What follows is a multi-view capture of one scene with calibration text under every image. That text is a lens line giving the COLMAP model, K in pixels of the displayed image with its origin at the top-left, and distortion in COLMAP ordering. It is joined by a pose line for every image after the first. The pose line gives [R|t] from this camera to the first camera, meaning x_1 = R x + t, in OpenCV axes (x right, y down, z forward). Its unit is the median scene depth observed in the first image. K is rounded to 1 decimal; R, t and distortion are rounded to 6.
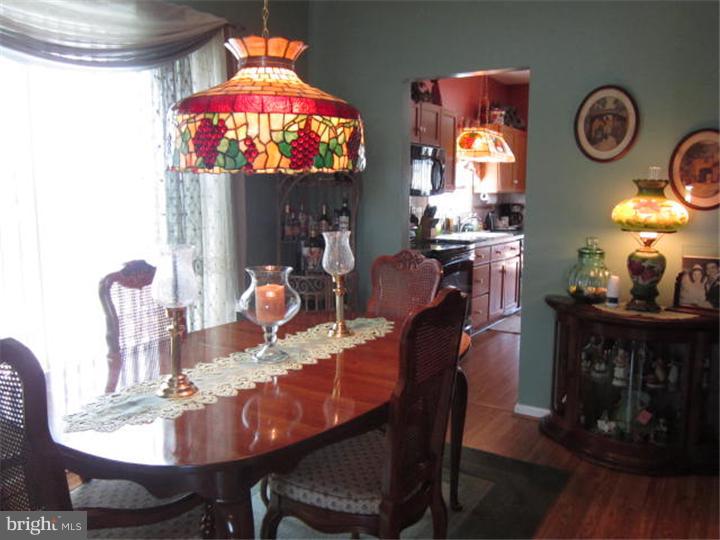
lens RADIAL K [[594.6, 0, 360.0], [0, 594.6, 270.0], [0, 0, 1]] dist [-0.014363, -0.014423]
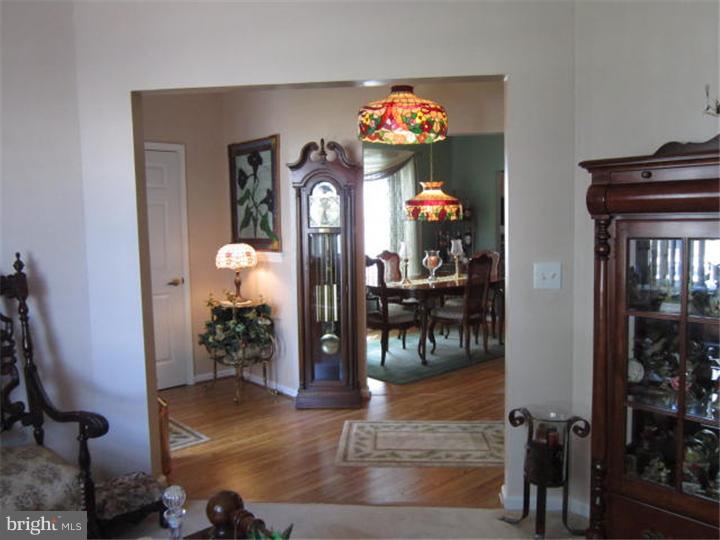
lens RADIAL K [[594.6, 0, 360.0], [0, 594.6, 270.0], [0, 0, 1]] dist [-0.014363, -0.014423]
pose [[0.964231, 0.003277, -0.265044, 0.343547], [-0.015580, 0.998895, -0.044329, 0.268359], [0.264606, 0.046873, 0.963217, -2.330093]]
